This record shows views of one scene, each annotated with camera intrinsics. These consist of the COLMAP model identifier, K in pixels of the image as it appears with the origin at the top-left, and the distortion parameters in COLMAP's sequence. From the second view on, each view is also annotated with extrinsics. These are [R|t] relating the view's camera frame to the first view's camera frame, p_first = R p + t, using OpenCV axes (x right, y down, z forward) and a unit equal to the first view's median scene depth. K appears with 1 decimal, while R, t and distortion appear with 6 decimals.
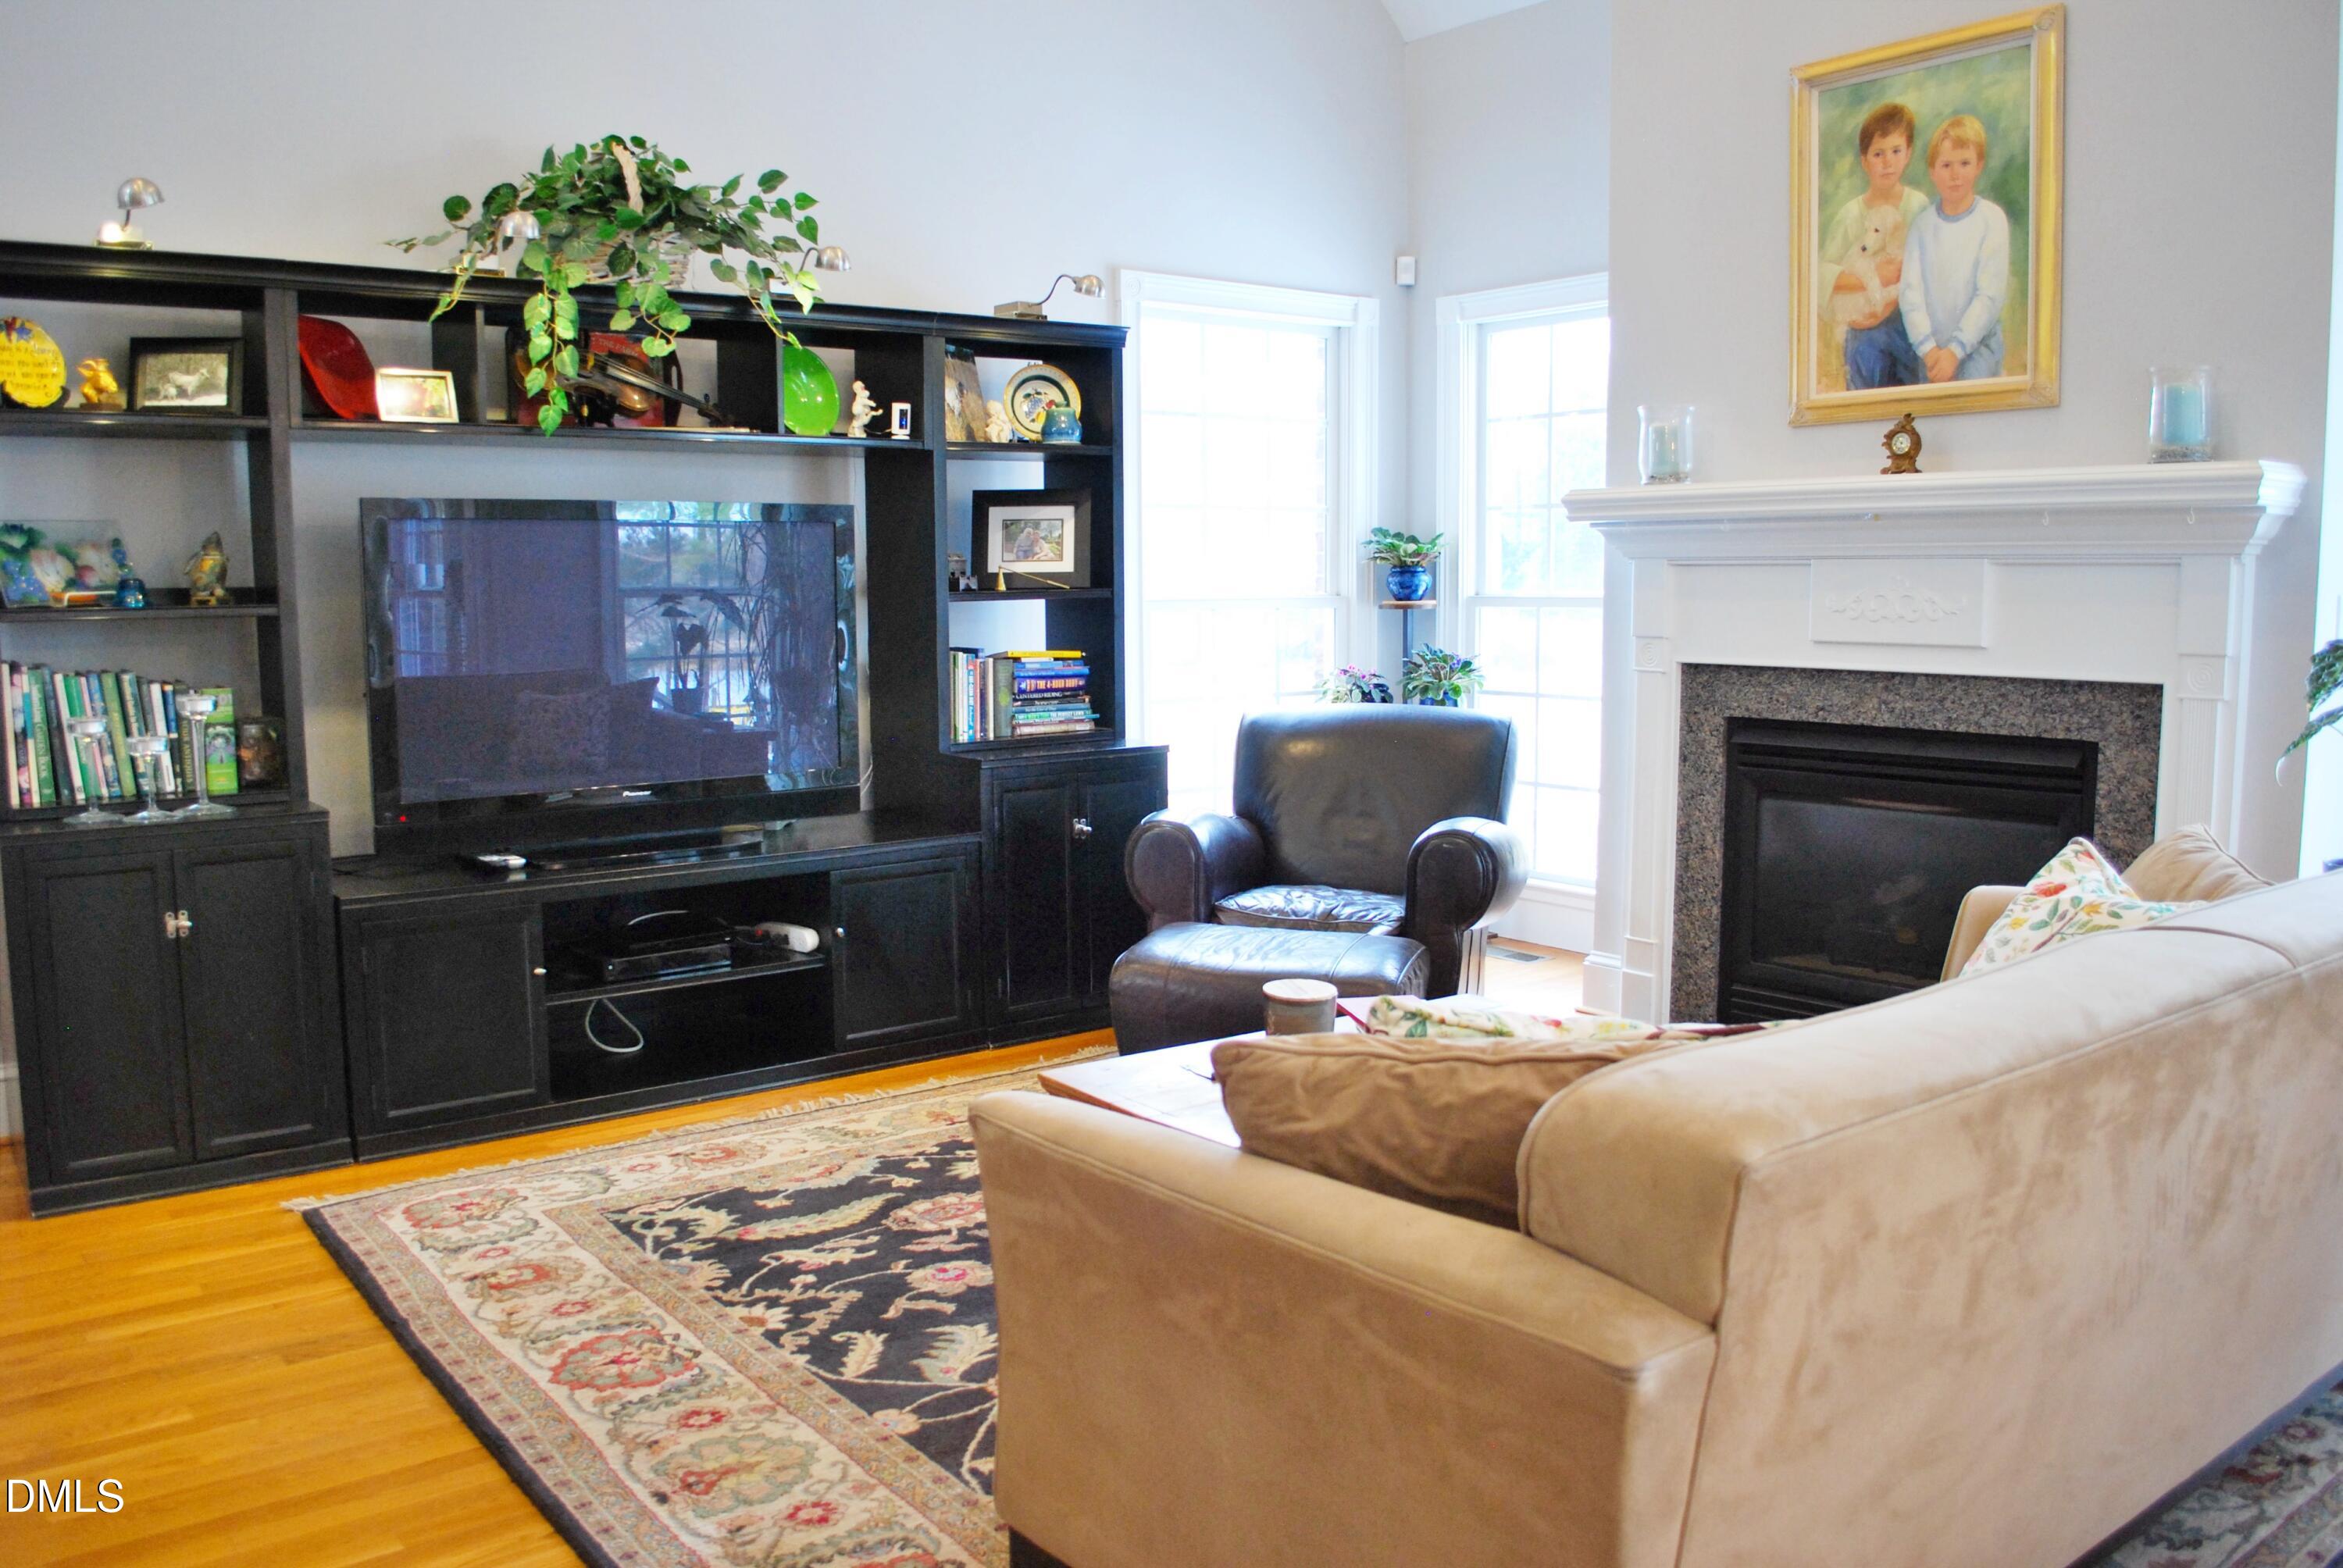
lens RADIAL K [[1880.0, 0, 1161.1], [0, 1880.0, 787.8], [0, 0, 1]] dist [-0.091661, 0.020397]
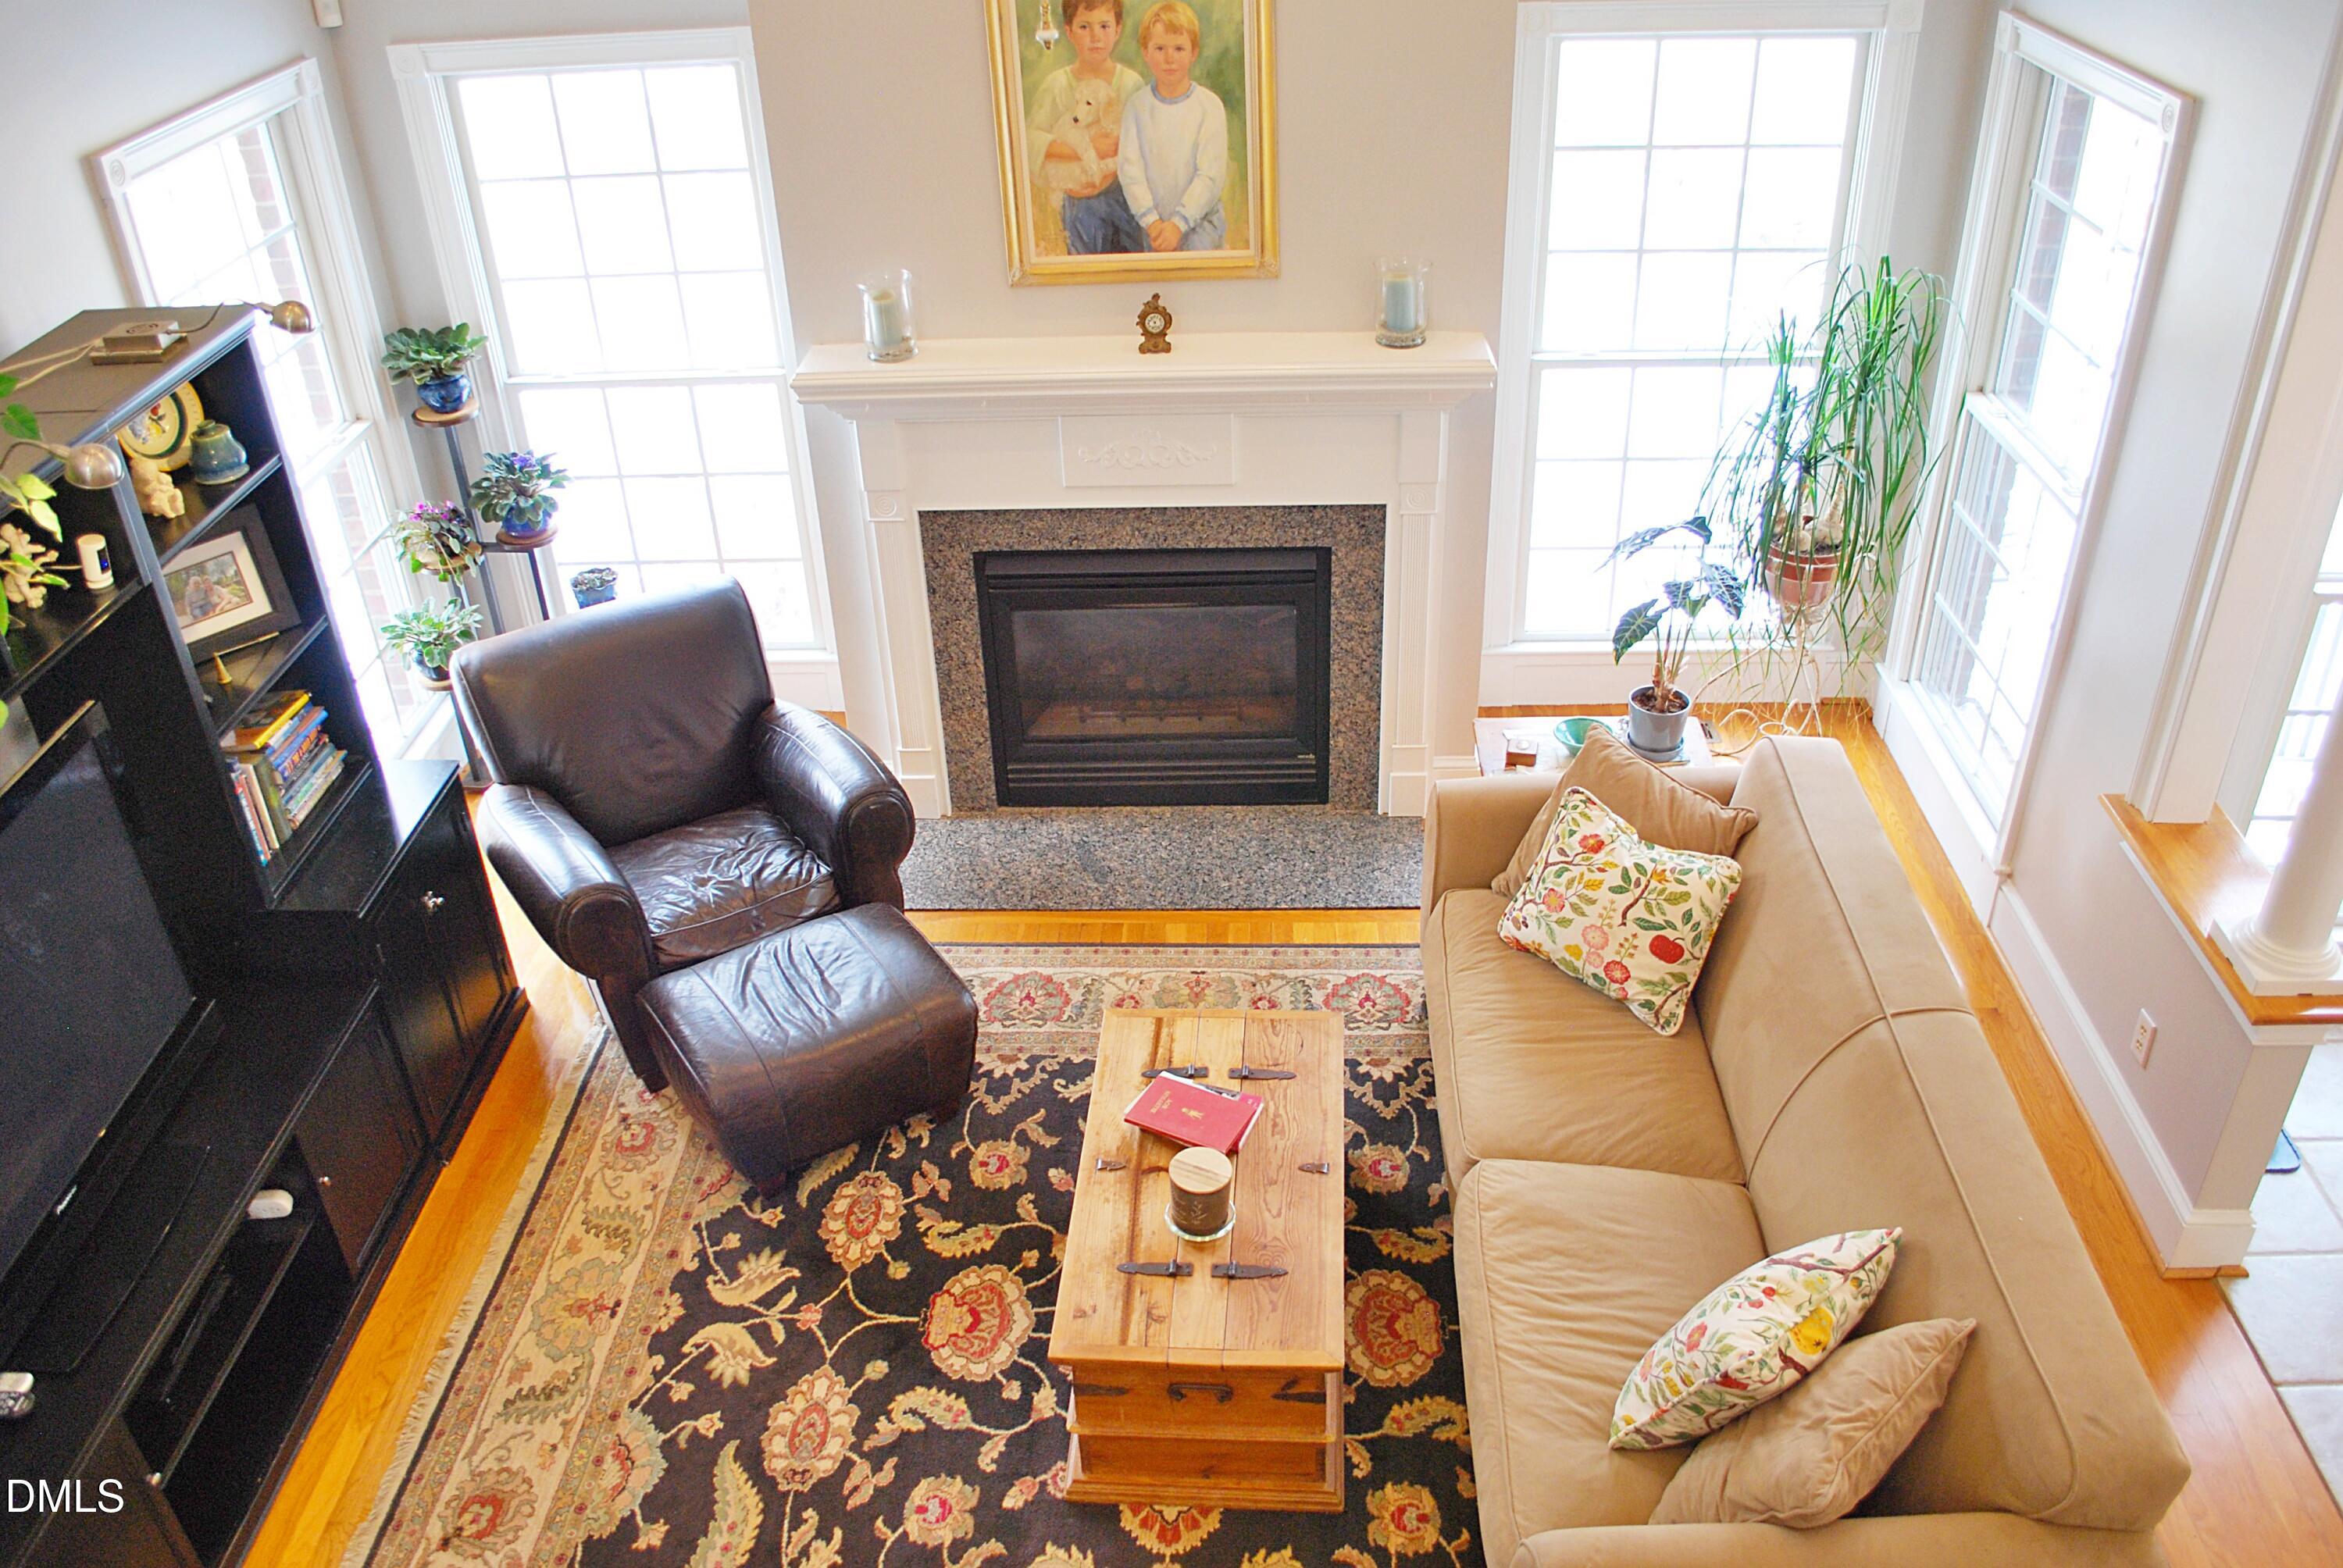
lens RADIAL K [[1880.0, 0, 1168.6], [0, 1880.0, 782.5], [0, 0, 1]] dist [-0.091661, 0.020397]
pose [[0.639749, -0.424464, 0.640742, -0.411124], [0.111938, 0.876235, 0.468703, -0.459625], [-0.760388, -0.228129, 0.608084, 0.258416]]
